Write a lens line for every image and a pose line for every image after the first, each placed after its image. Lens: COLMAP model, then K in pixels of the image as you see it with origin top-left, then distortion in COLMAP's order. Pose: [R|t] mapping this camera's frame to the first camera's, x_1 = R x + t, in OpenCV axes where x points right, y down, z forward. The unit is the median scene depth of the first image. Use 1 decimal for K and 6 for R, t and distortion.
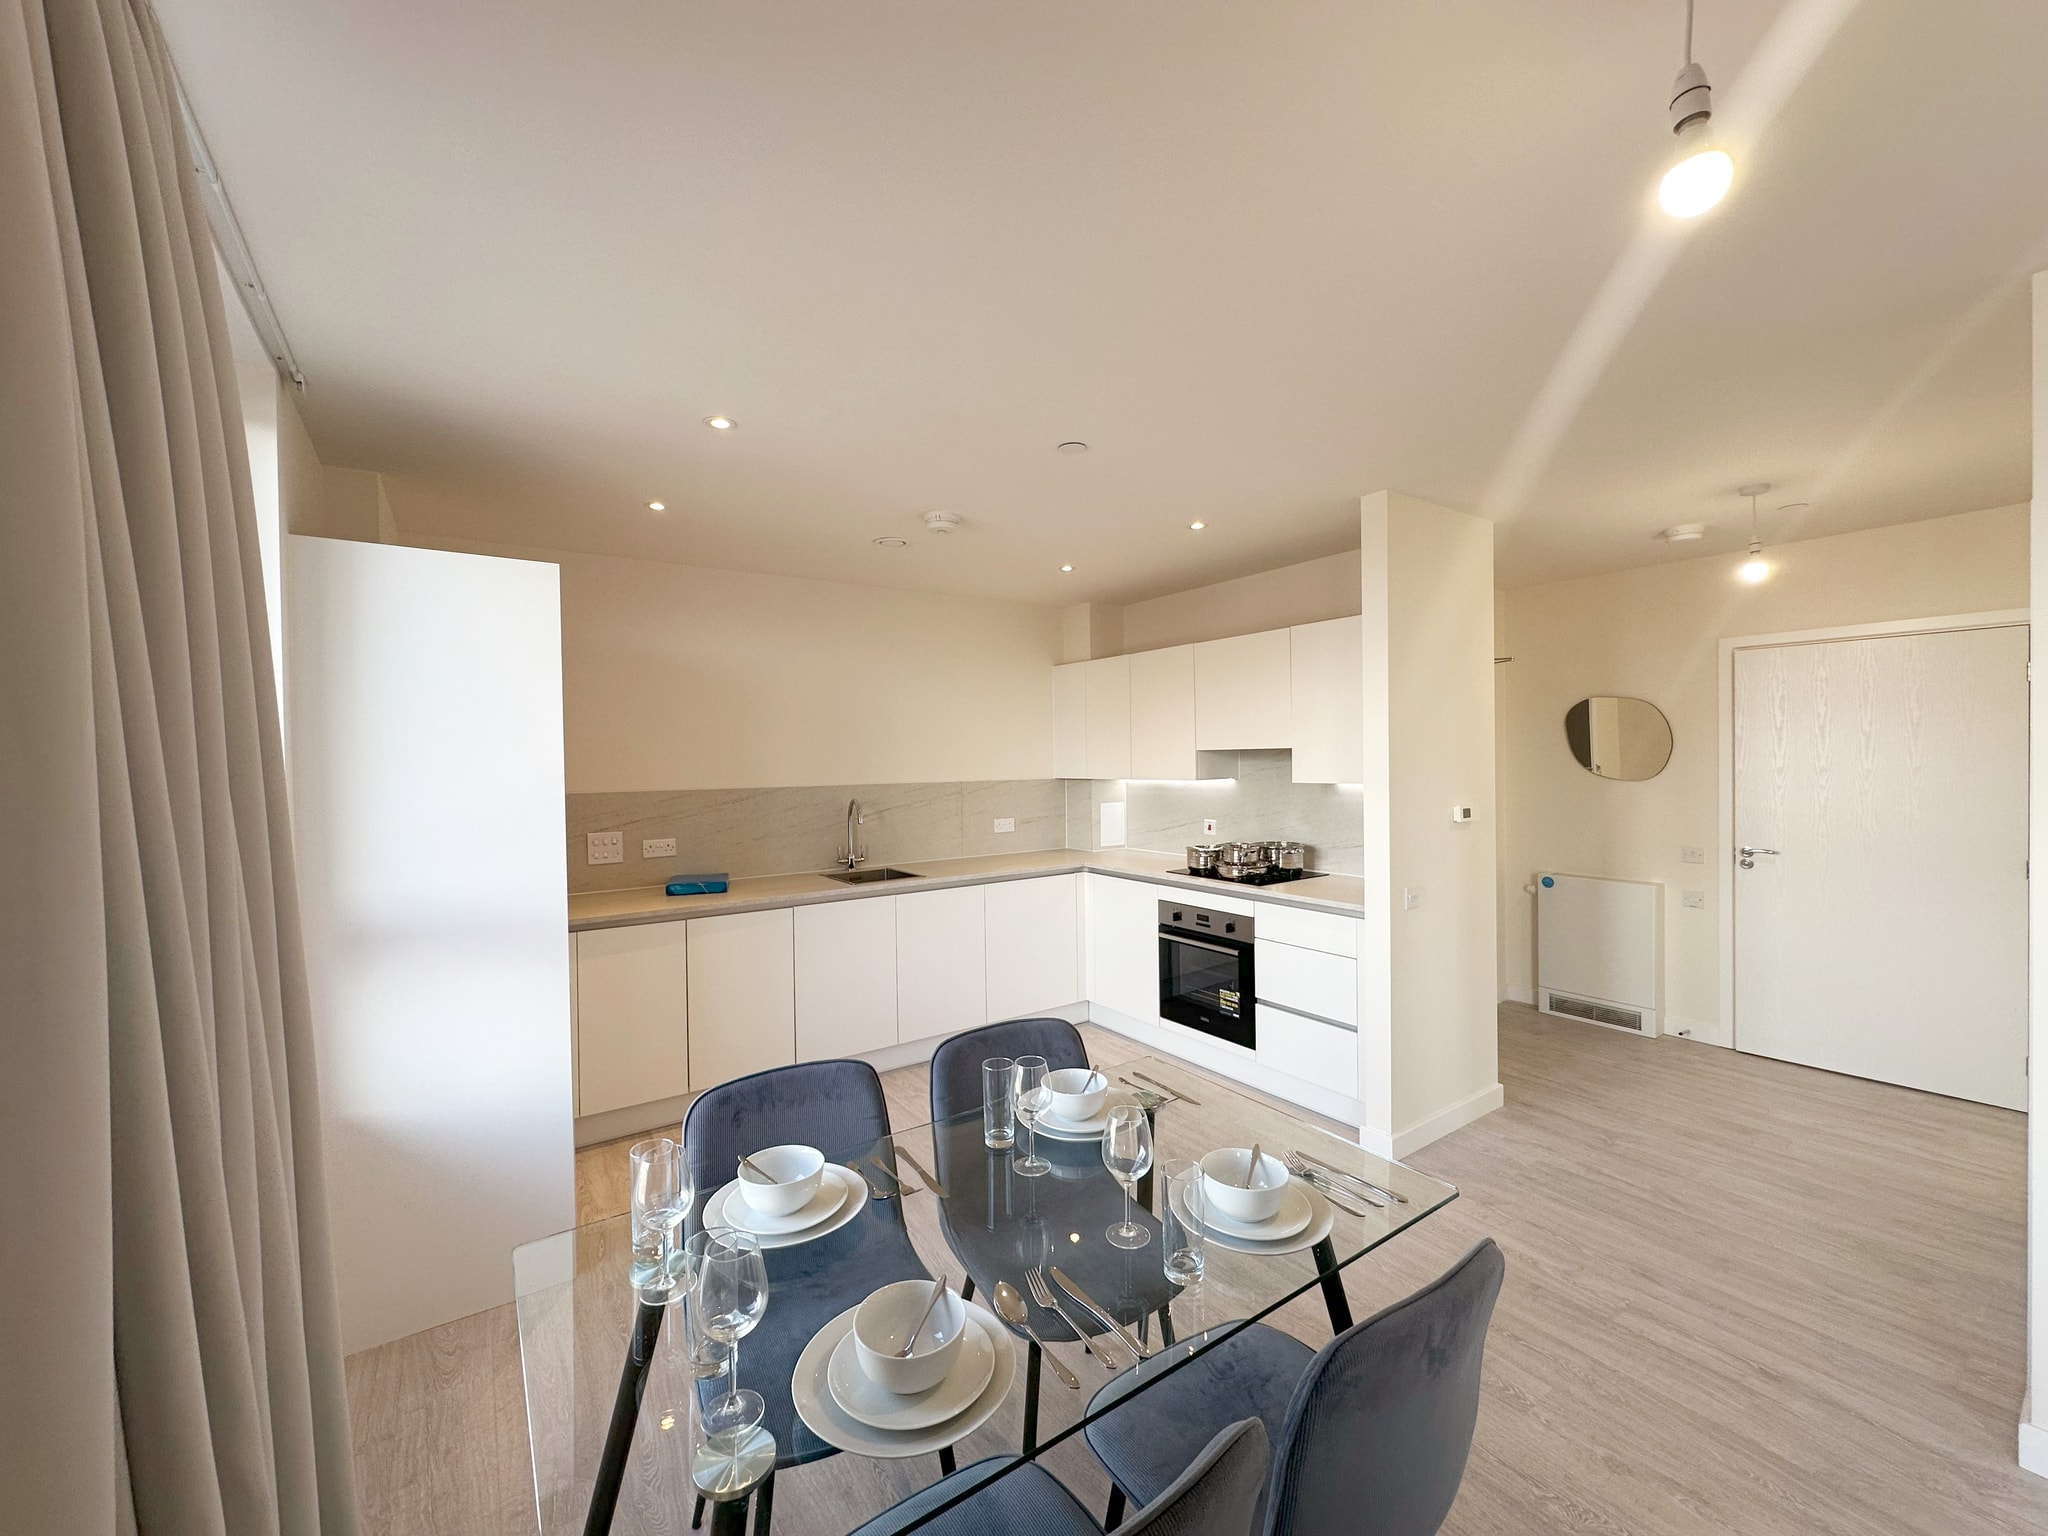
lens RADIAL K [[813.1, 0, 1024.3], [0, 813.1, 763.7], [0, 0, 1]] dist [-0.003439, 0.001385]
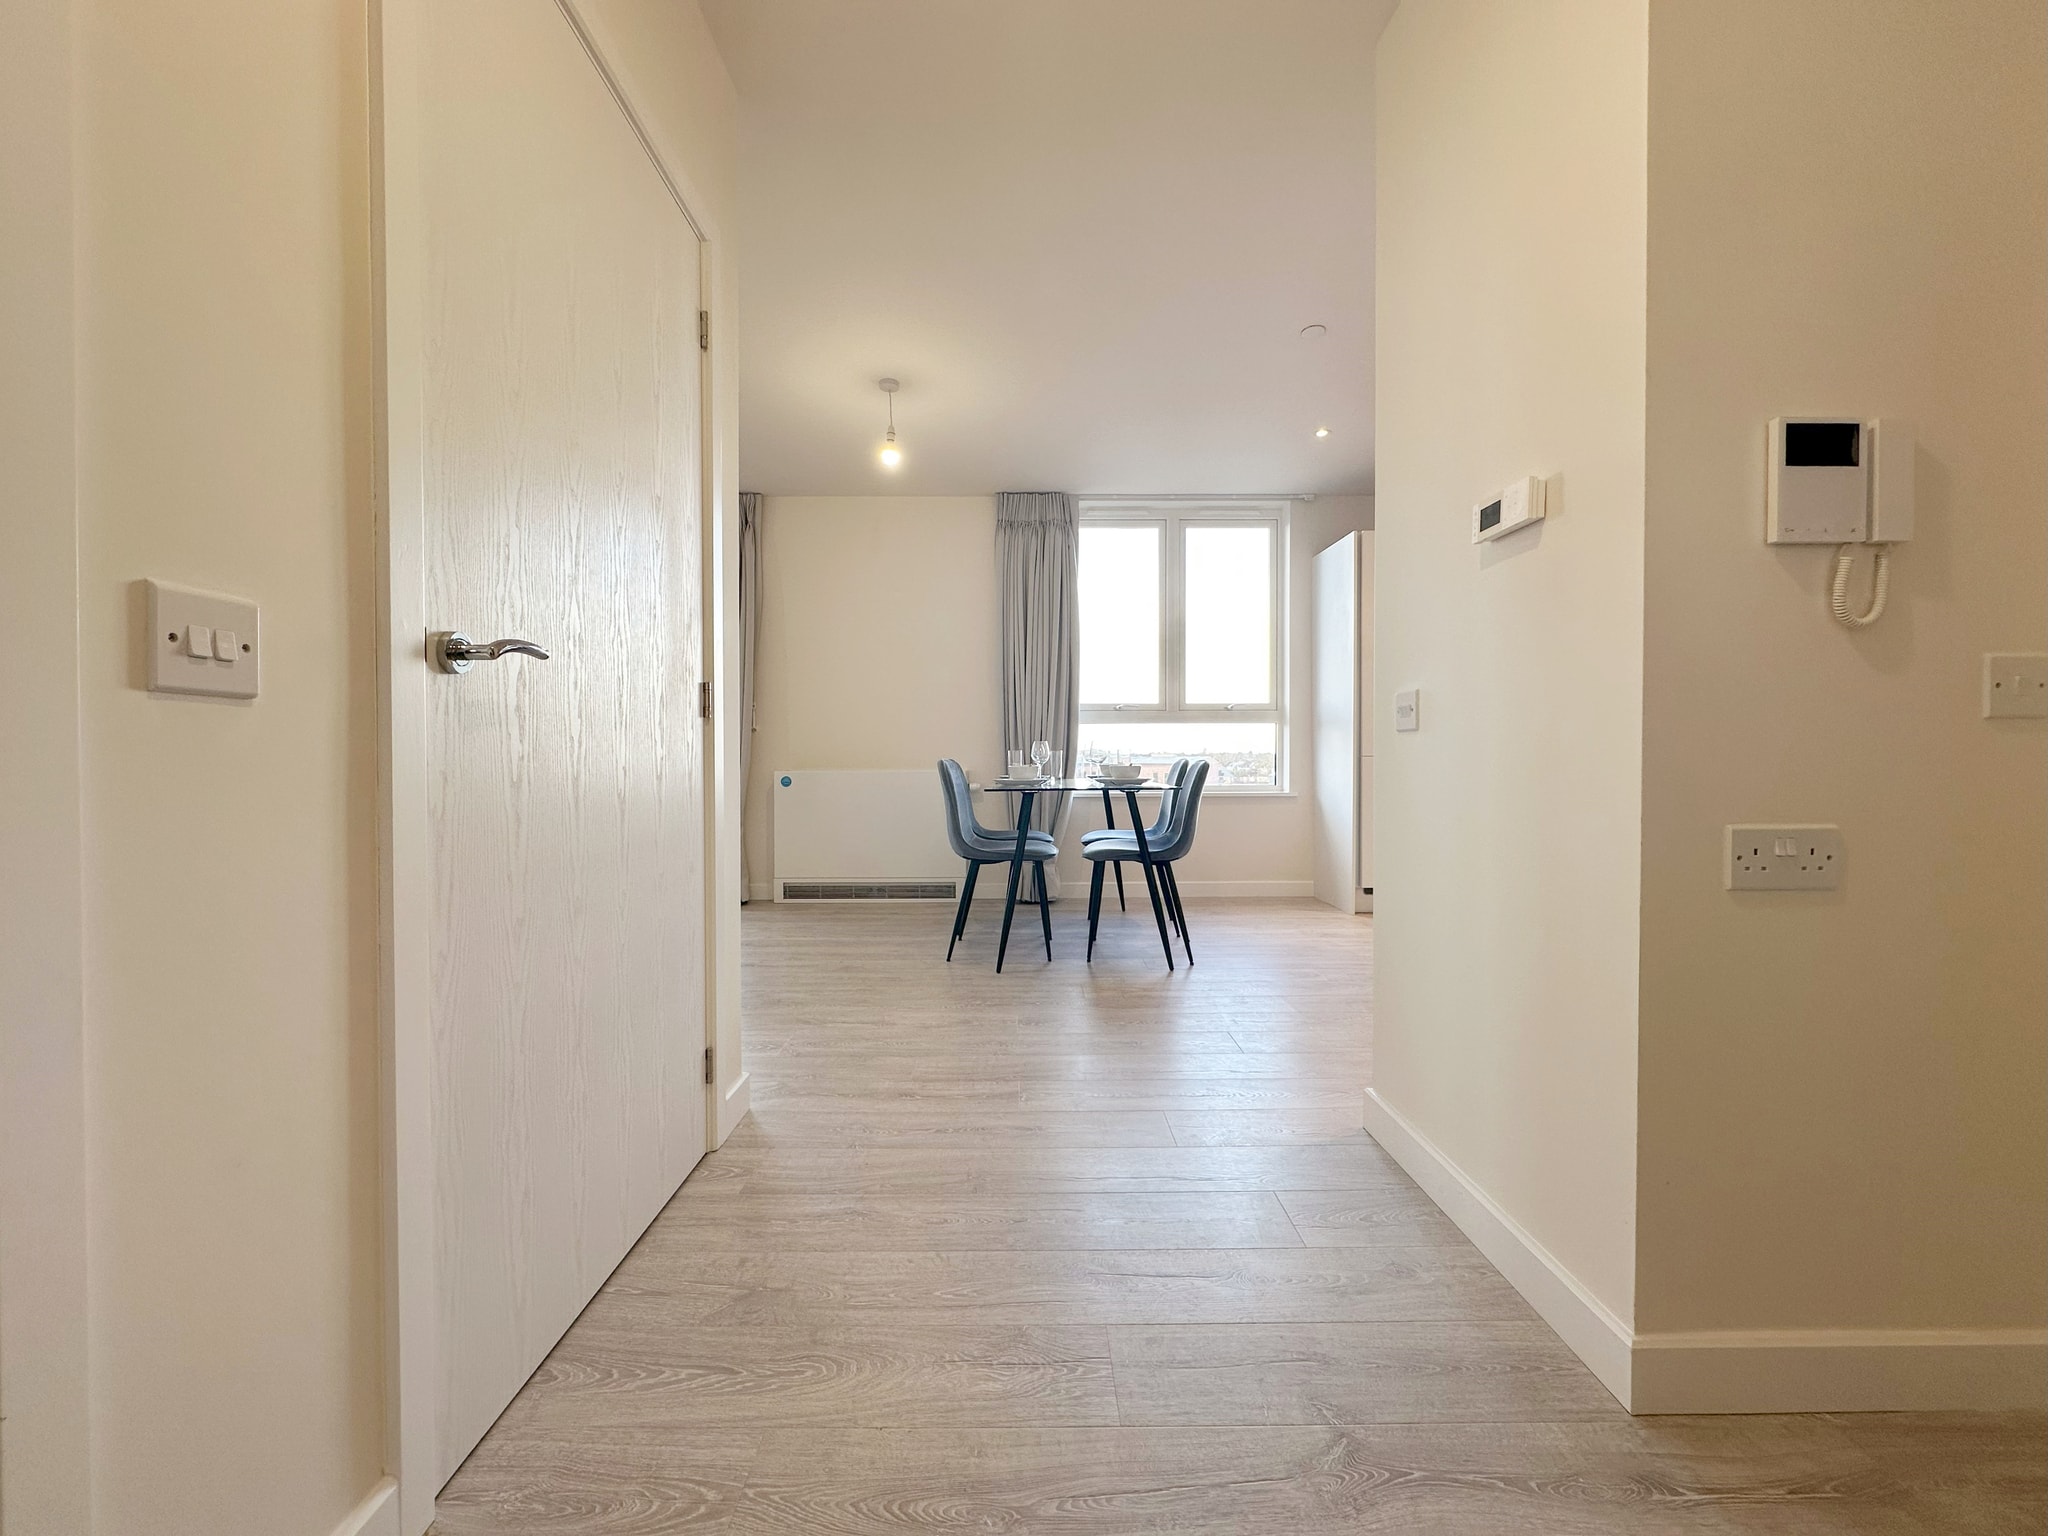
lens RADIAL K [[813.1, 0, 1028.5], [0, 813.1, 768.0], [0, 0, 1]] dist [-0.003439, 0.001385]
pose [[-0.560273, 0.022781, -0.827995, 0.882763], [0.000898, 0.999638, 0.026896, 0.151642], [0.828308, 0.014326, -0.560091, 0.894225]]
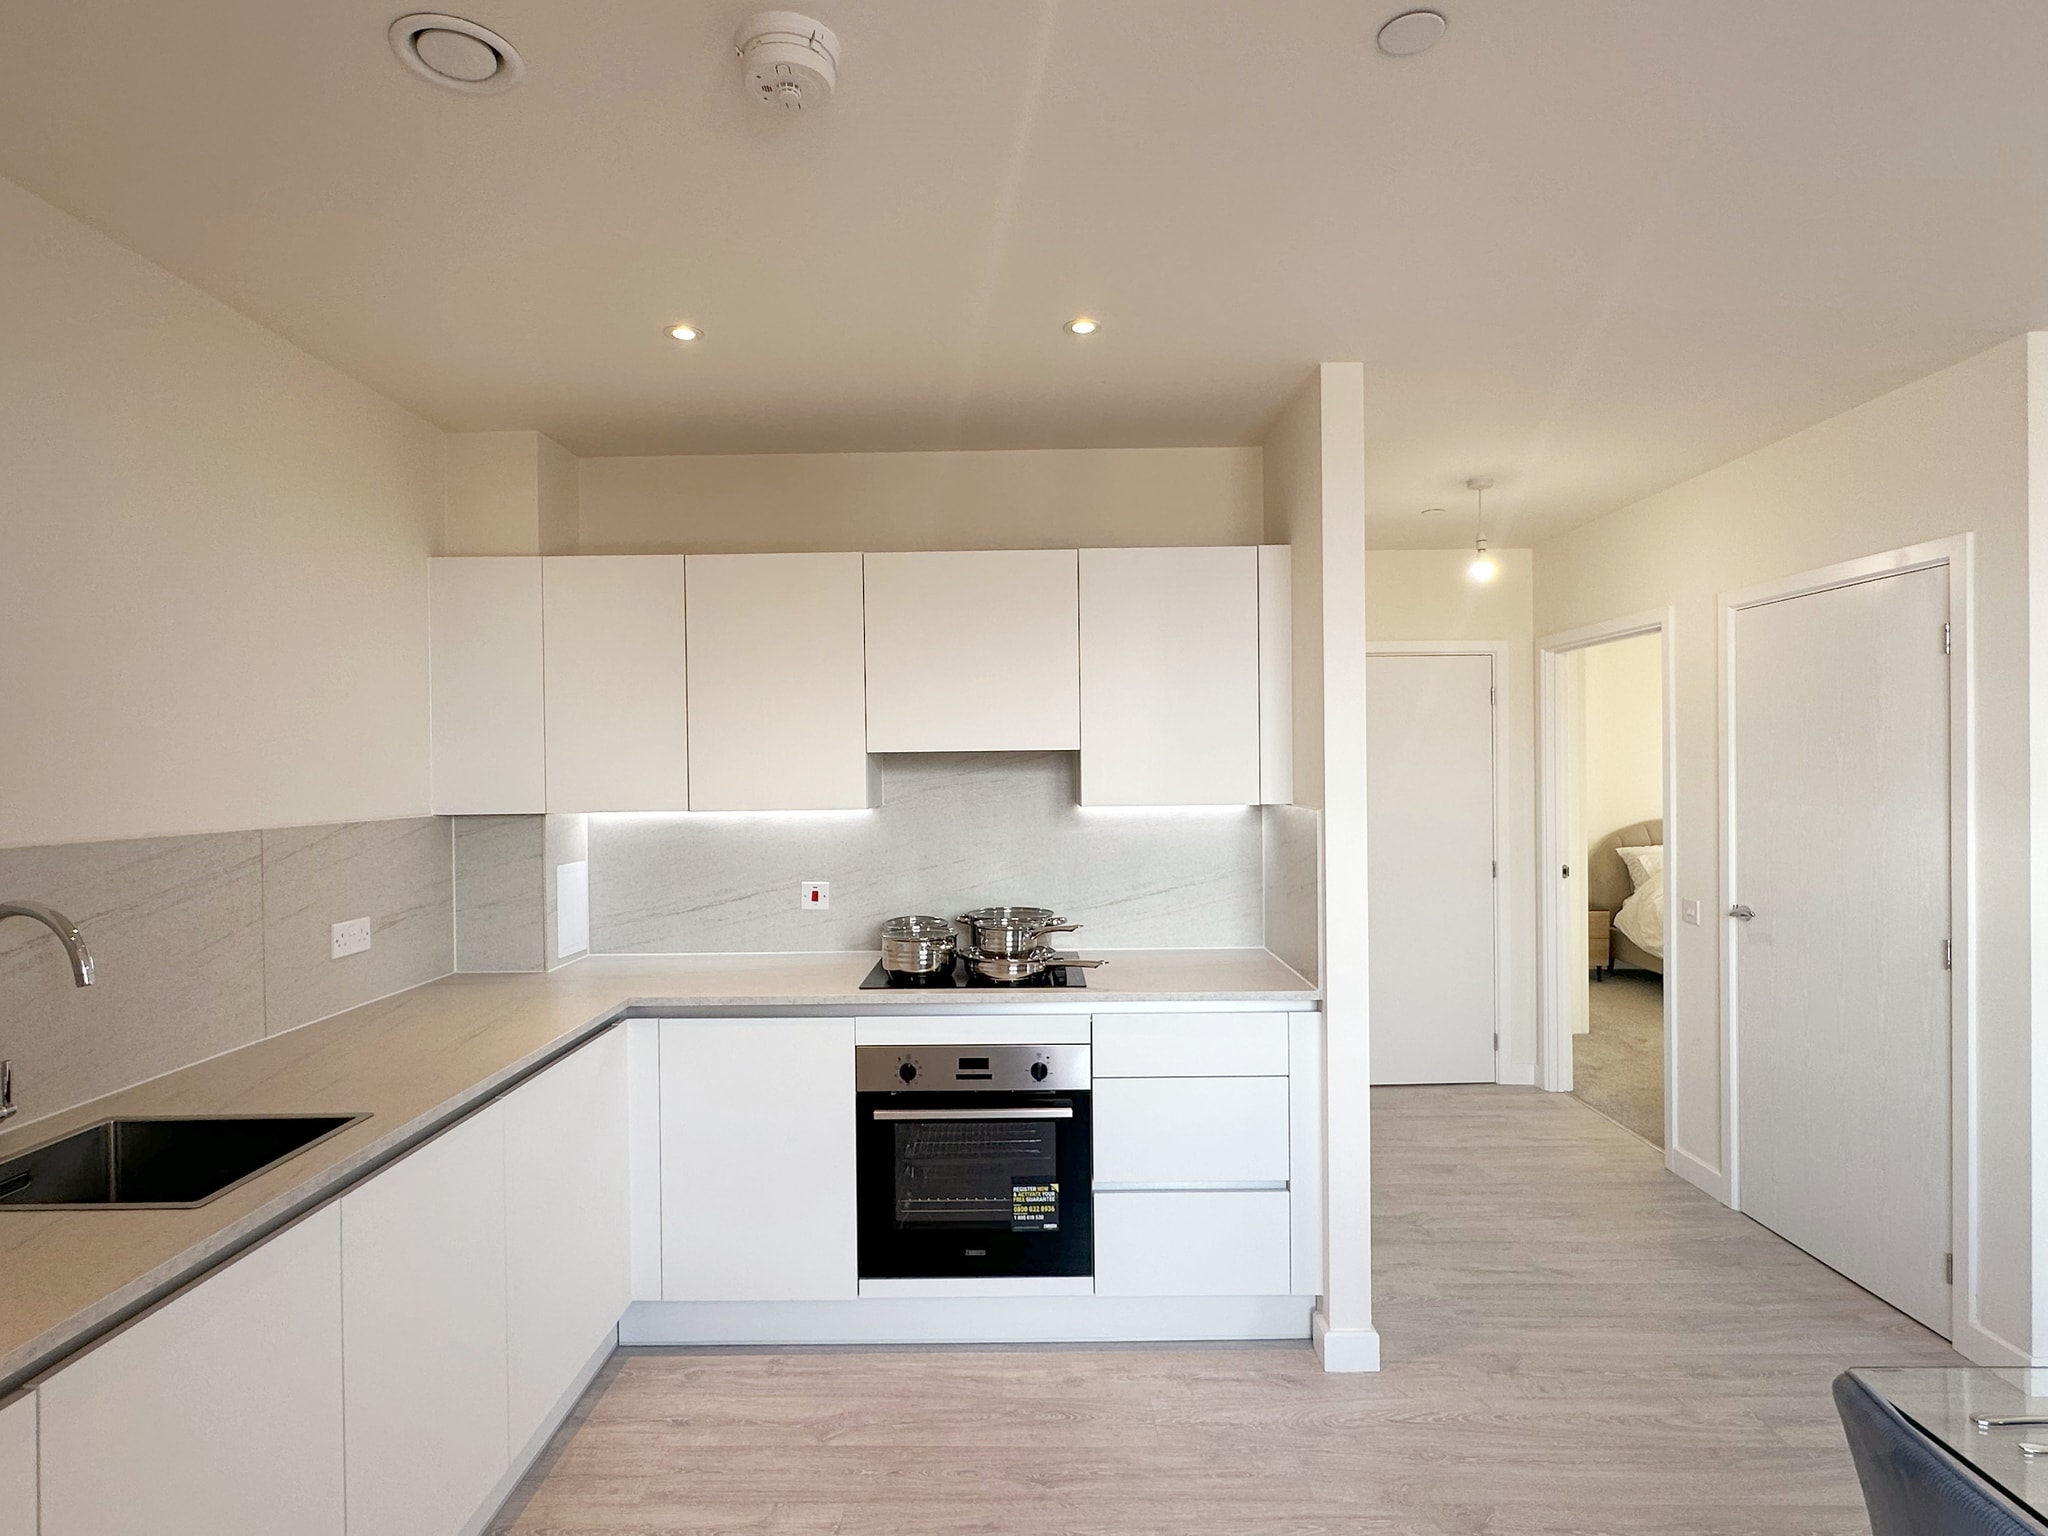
lens RADIAL K [[1100.2, 0, 1021.8], [0, 1100.2, 774.2], [0, 0, 1]] dist [-0.004047, 0.000221]
pose [[0.579709, 0.003801, 0.814815, -0.357435], [0.008498, 0.999907, -0.010710, 0.007042], [-0.814779, 0.013133, 0.579623, 0.558397]]
